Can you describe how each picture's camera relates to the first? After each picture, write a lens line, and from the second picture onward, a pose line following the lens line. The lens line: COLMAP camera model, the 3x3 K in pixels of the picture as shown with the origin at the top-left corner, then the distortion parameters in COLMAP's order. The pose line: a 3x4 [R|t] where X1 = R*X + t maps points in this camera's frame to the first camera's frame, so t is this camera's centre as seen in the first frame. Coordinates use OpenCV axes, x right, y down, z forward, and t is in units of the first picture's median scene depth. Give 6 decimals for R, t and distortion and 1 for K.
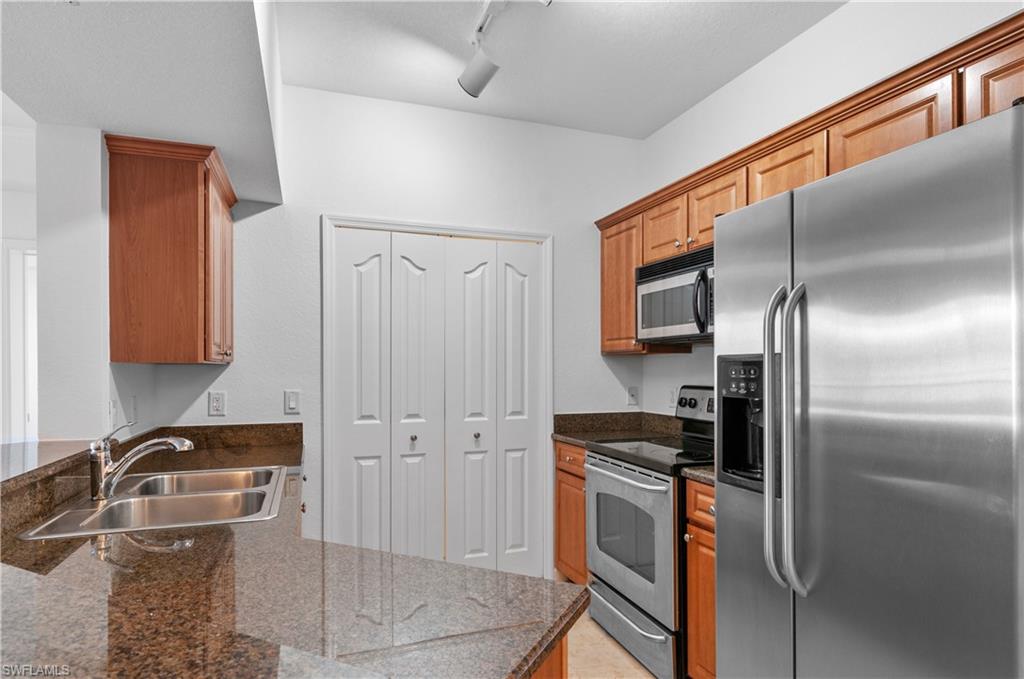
lens RADIAL K [[570.5, 0, 508.8], [0, 570.5, 363.4], [0, 0, 1]] dist [0.001558, -0.001539]
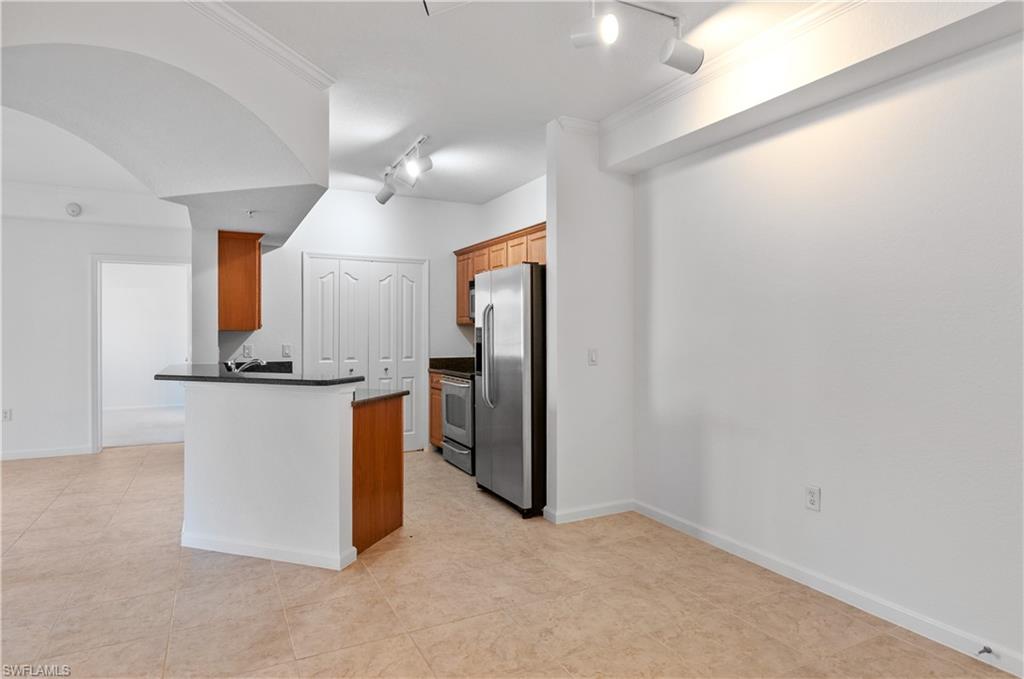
lens RADIAL K [[570.5, 0, 498.6], [0, 570.5, 327.2], [0, 0, 1]] dist [0.001558, -0.001539]
pose [[0.993250, 0.000176, 0.115994, 0.095876], [0.000144, 0.999996, -0.002748, -0.004243], [-0.115994, 0.002746, 0.993246, -0.920382]]
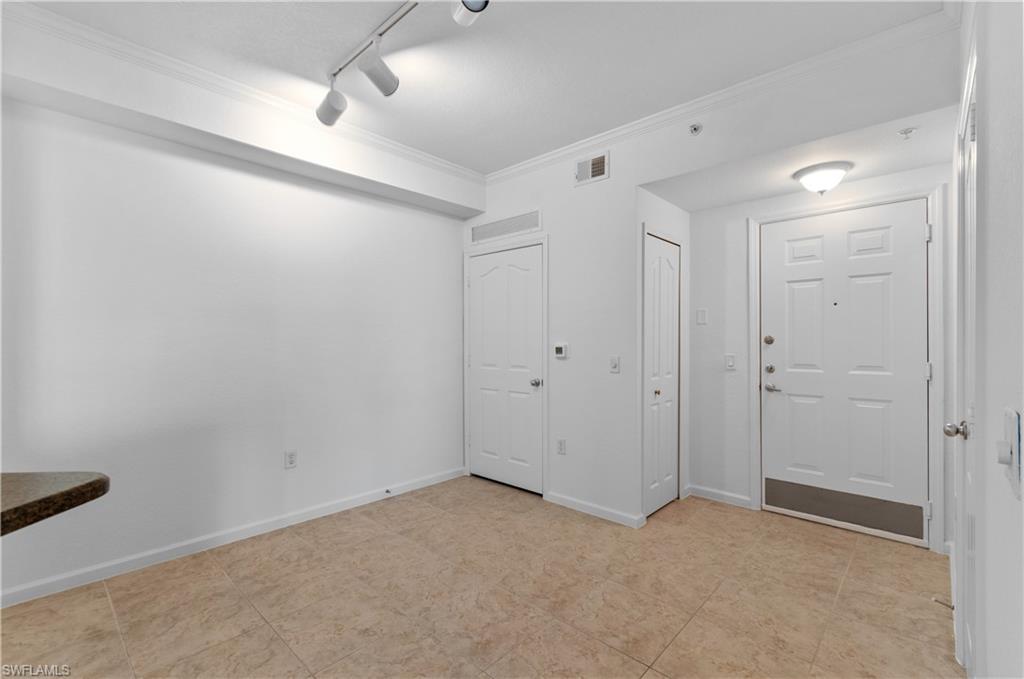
lens RADIAL K [[445.8, 0, 515.8], [0, 445.8, 342.6], [0, 0, 1]] dist [-0.003435, -0.000626]
pose [[-0.461619, -0.002151, 0.887076, -0.390642], [-0.000150, 0.999997, 0.002347, 0.012224], [-0.887078, 0.000950, -0.461618, -0.038605]]
